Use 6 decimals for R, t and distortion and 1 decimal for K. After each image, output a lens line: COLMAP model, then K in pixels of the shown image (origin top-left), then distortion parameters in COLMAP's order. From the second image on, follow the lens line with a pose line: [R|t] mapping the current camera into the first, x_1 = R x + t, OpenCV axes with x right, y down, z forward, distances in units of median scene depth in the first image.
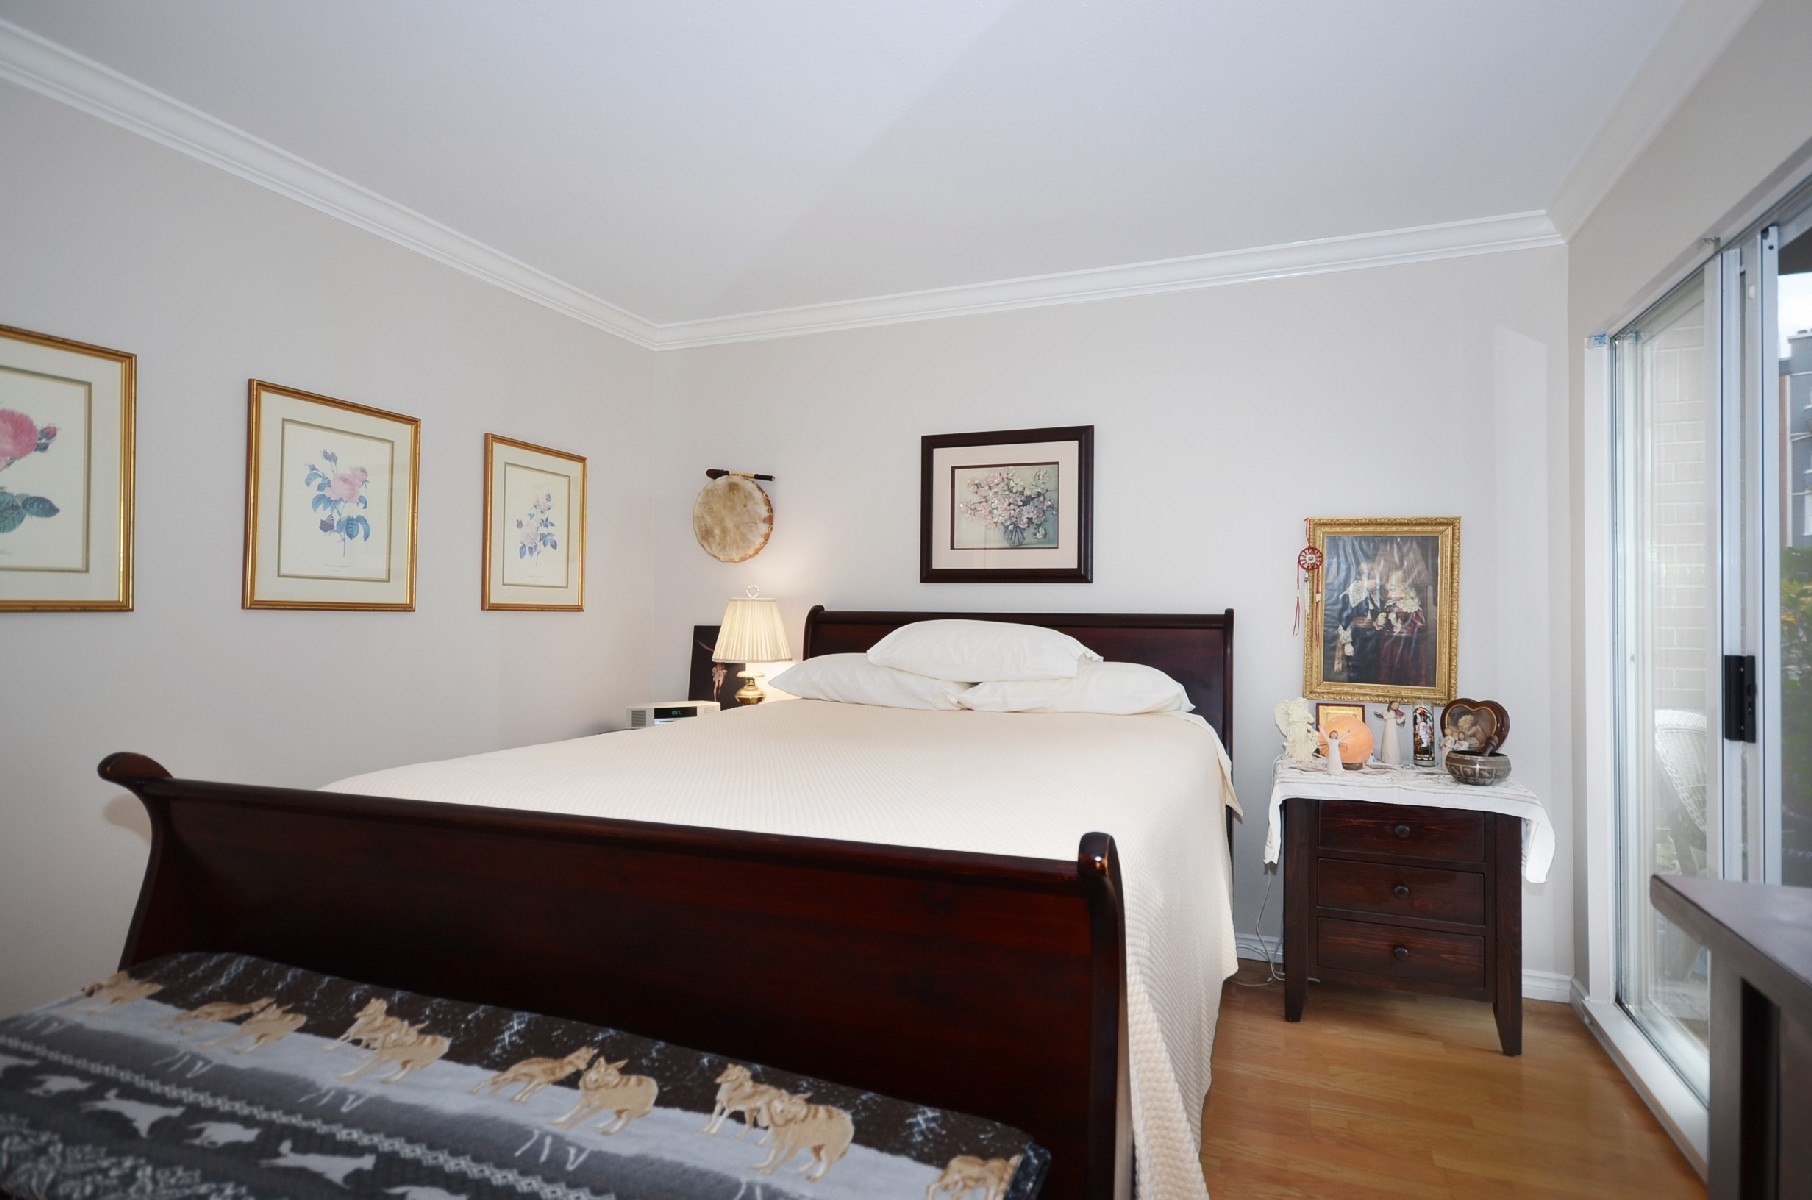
lens RADIAL K [[909.1, 0, 913.6], [0, 909.1, 602.3], [0, 0, 1]] dist [0.004789, -0.001017]
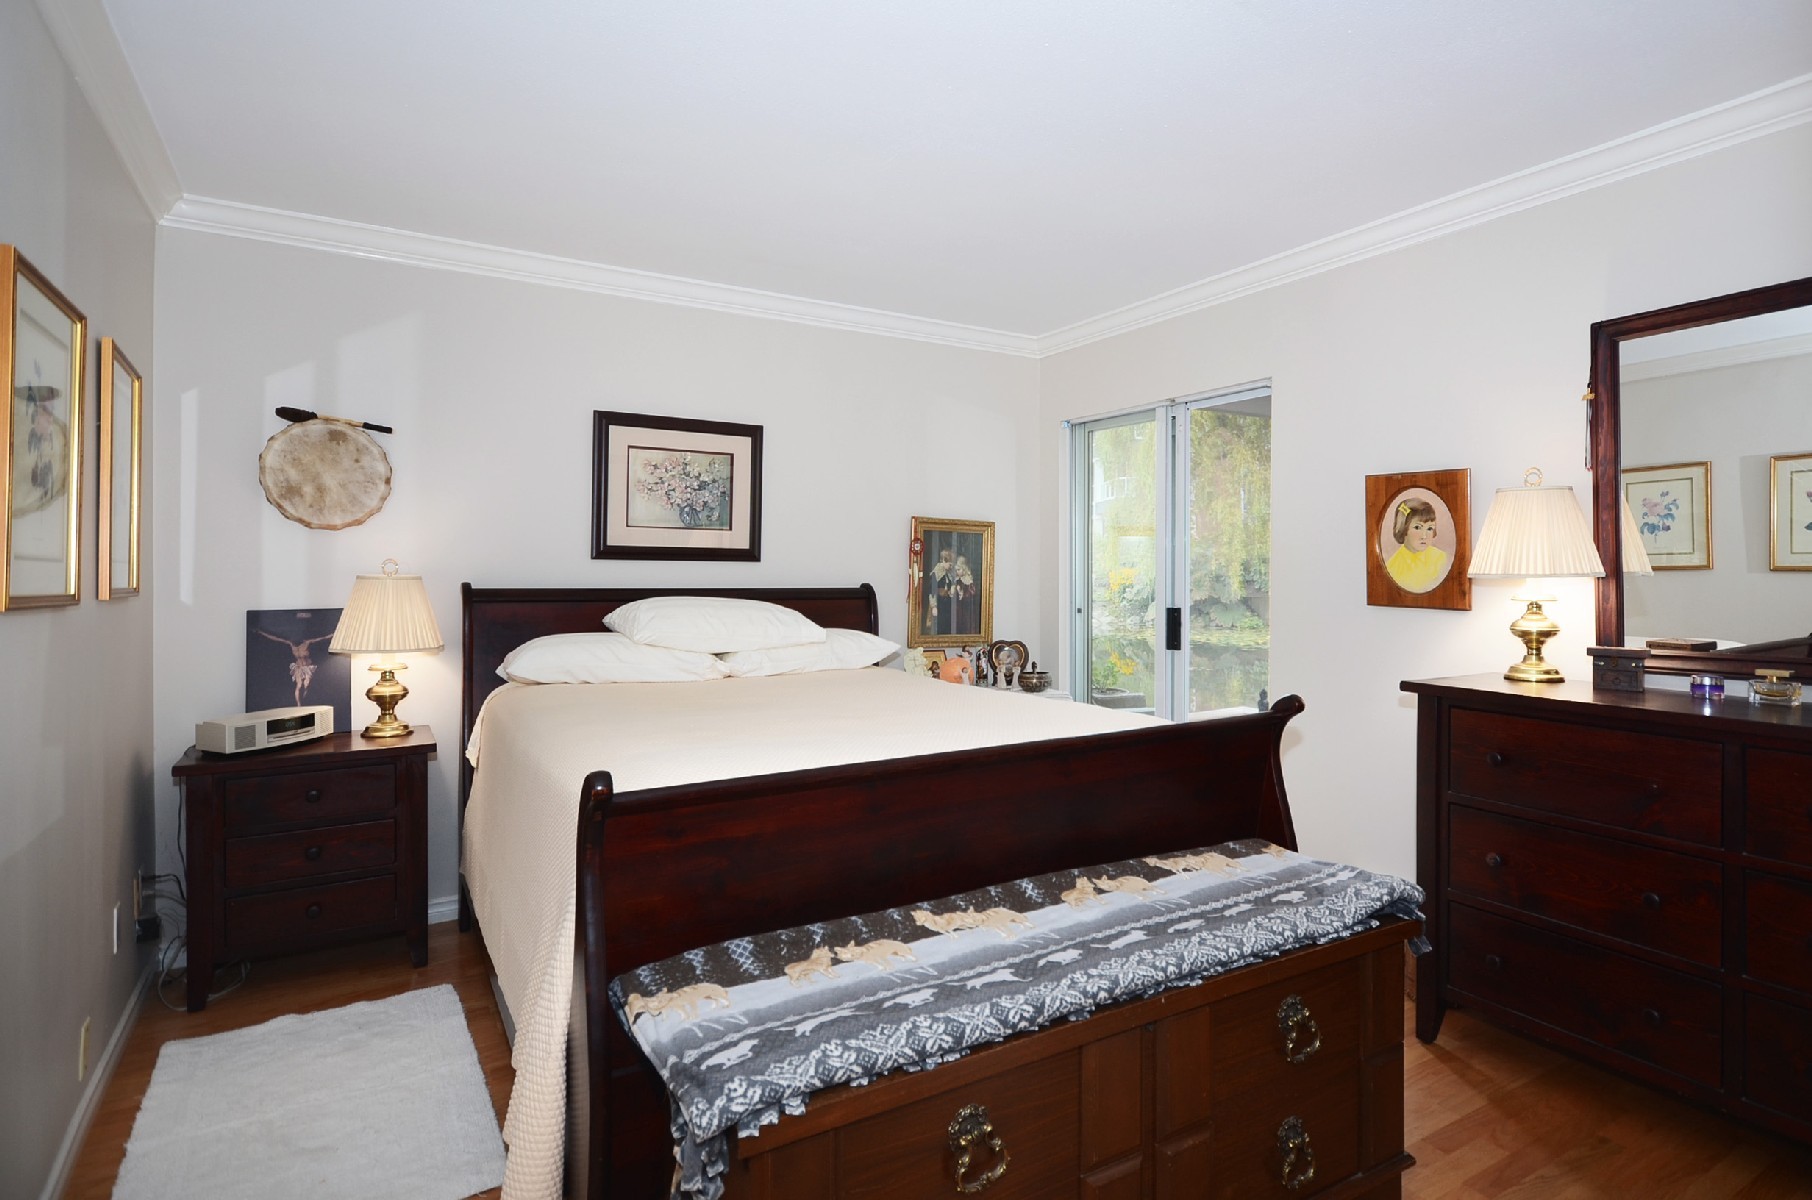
lens RADIAL K [[982.0, 0, 959.6], [0, 982.0, 565.2], [0, 0, 1]] dist [0.000299, 0.000266]
pose [[0.600703, 0.001245, 0.799472, -0.651127], [-0.008002, 0.999958, 0.004455, -0.024390], [-0.799432, -0.009073, 0.600688, 0.045788]]
